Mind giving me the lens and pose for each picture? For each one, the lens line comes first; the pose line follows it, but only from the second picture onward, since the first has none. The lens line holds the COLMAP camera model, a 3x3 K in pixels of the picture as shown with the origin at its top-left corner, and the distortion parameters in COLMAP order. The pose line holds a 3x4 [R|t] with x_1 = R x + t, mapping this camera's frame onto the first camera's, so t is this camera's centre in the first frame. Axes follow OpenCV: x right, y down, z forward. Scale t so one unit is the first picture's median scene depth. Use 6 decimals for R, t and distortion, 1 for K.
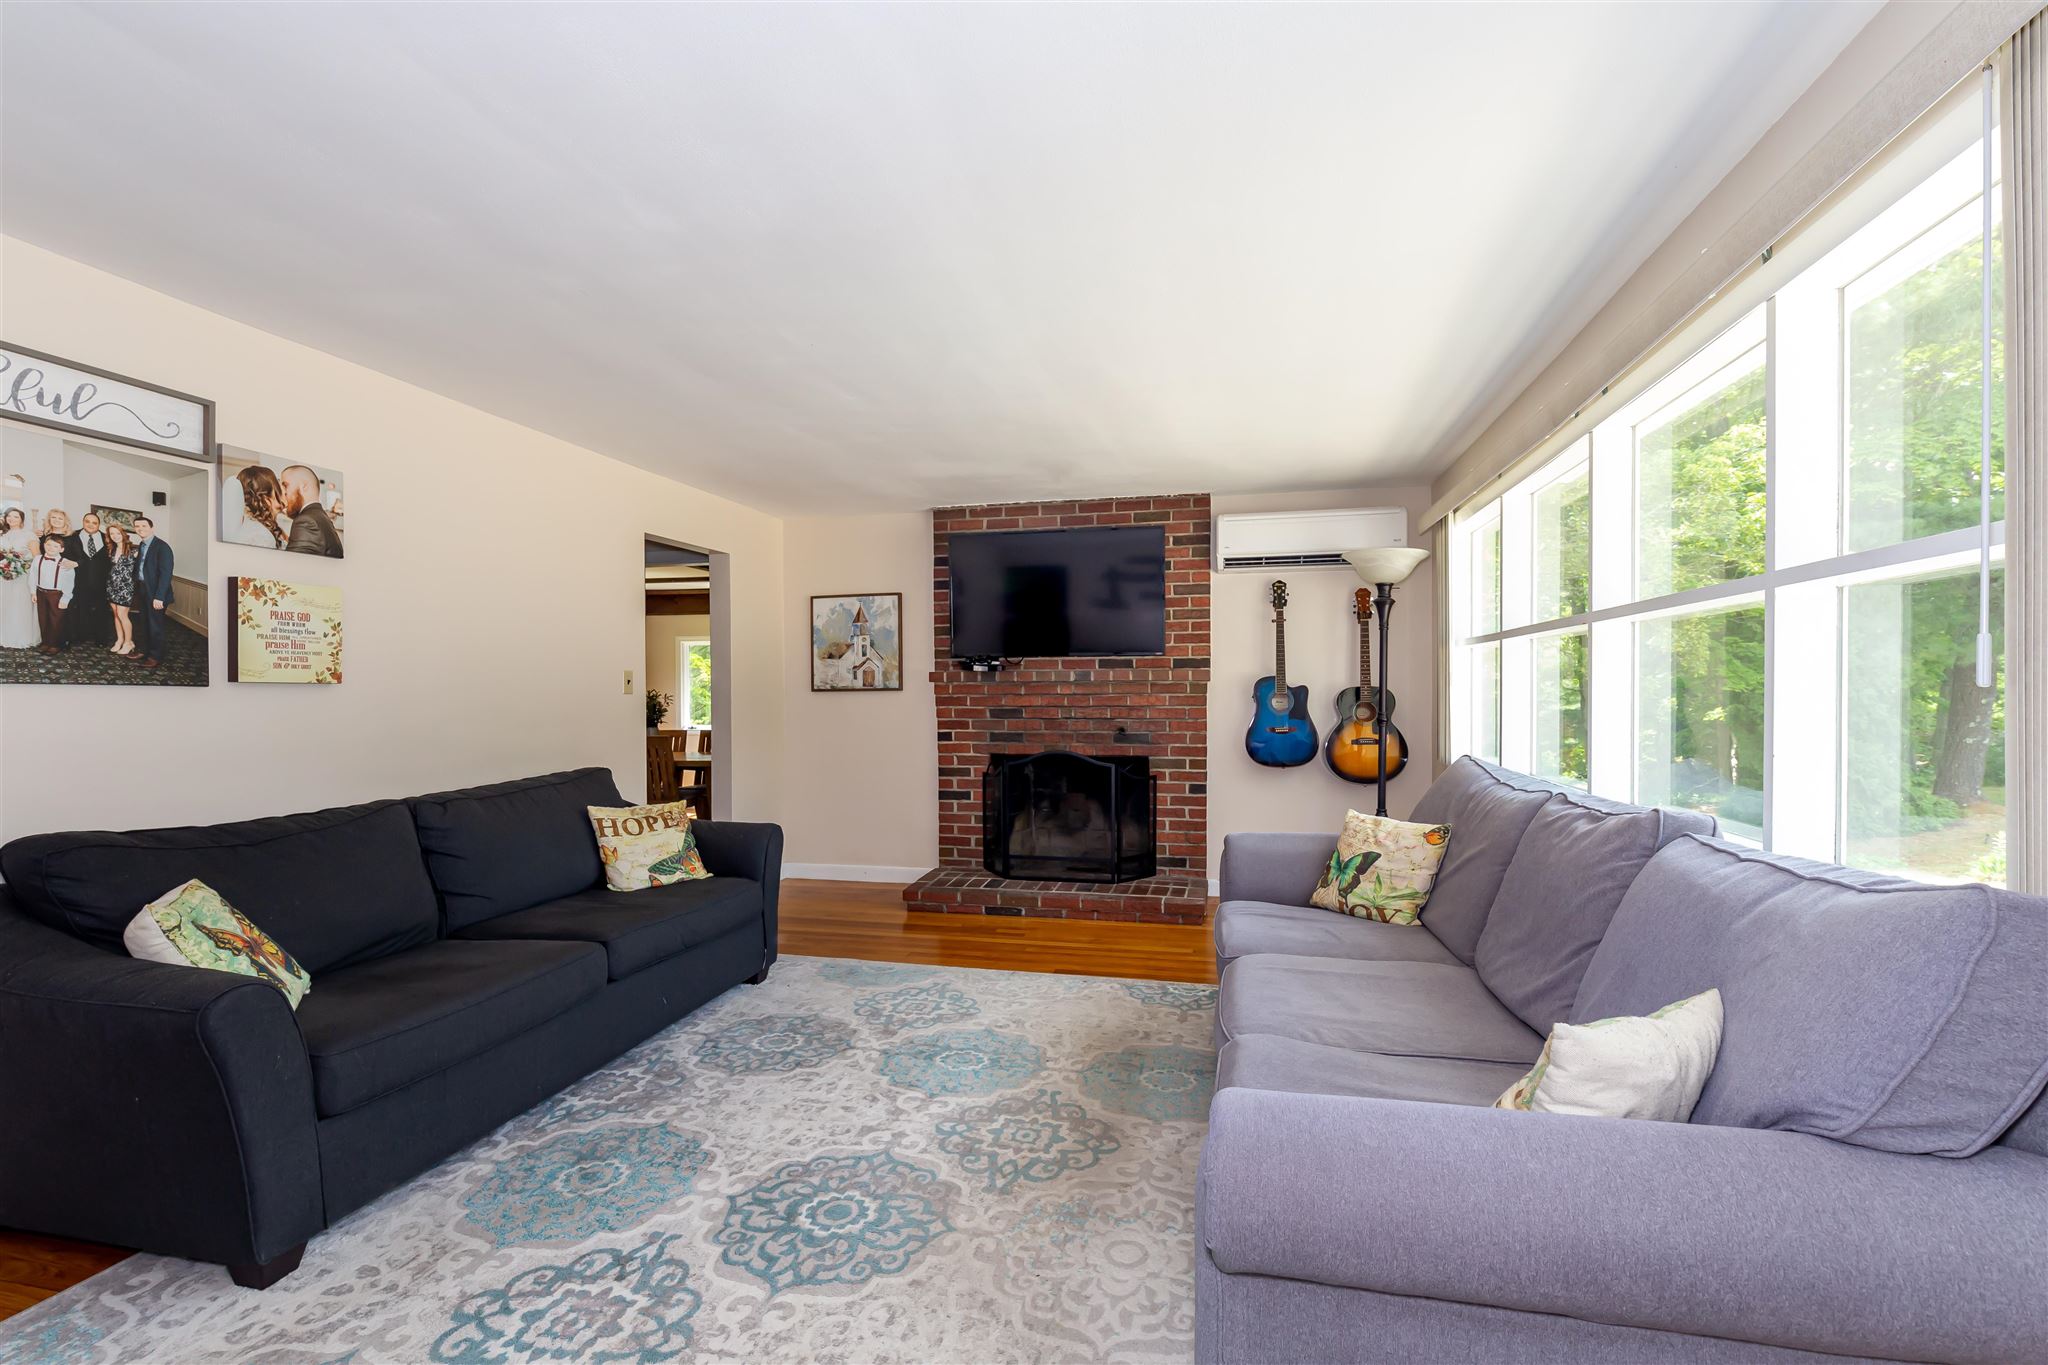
lens RADIAL K [[926.9, 0, 981.7], [0, 926.9, 700.2], [0, 0, 1]] dist [0.003709, 0.000605]
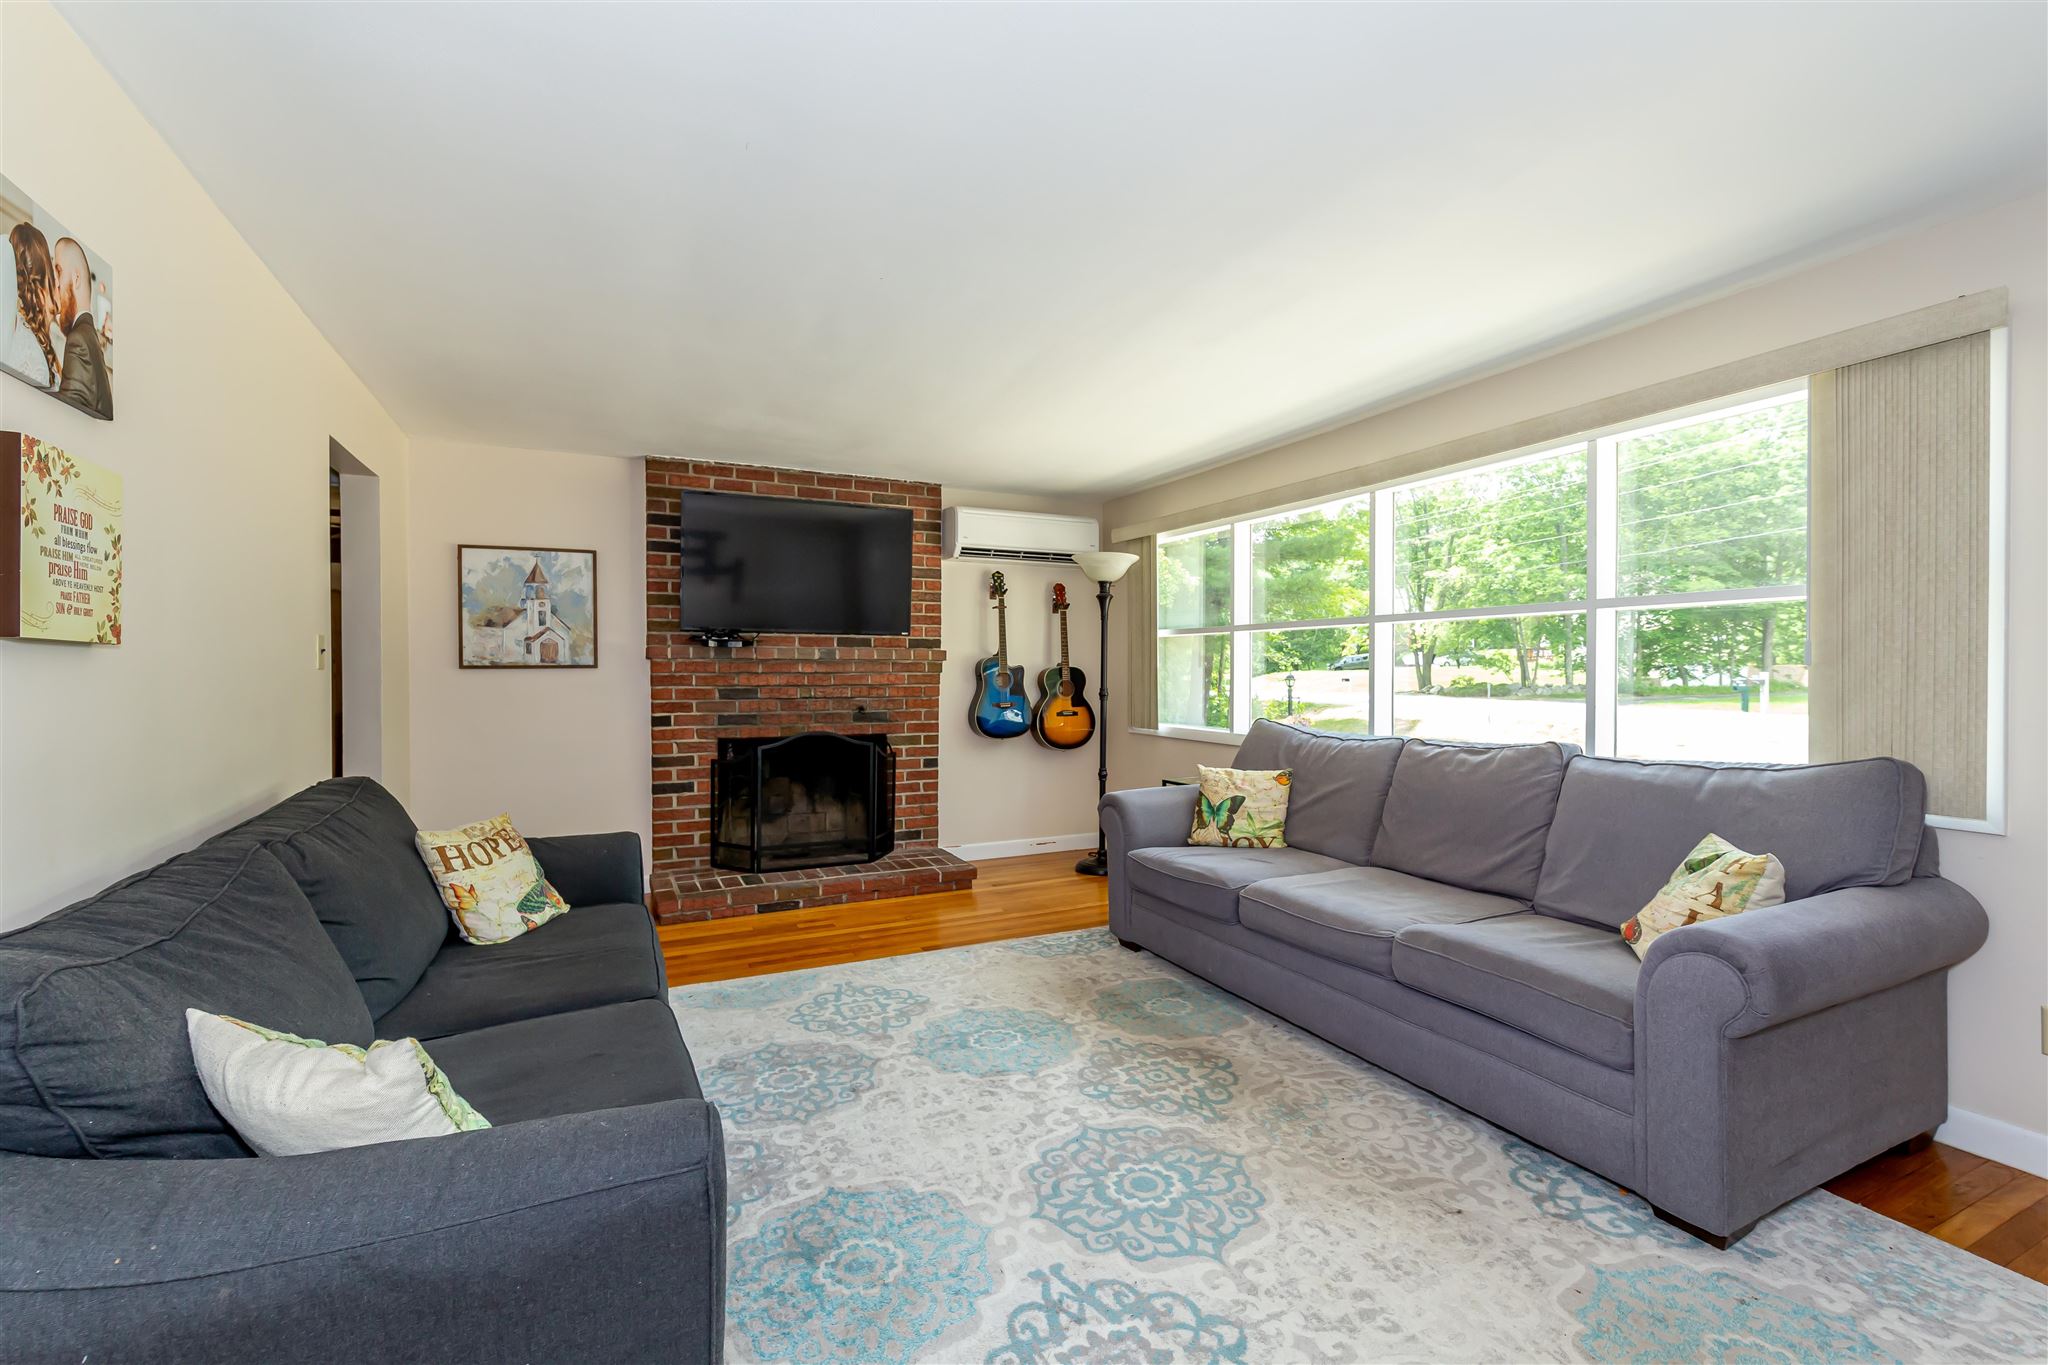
lens RADIAL K [[926.9, 0, 1016.7], [0, 926.9, 676.4], [0, 0, 1]] dist [0.003709, 0.000605]
pose [[0.763382, 0.001291, 0.645946, -0.528077], [0.003100, 0.999979, -0.005663, 0.004952], [-0.645940, 0.006325, 0.763362, 0.185956]]
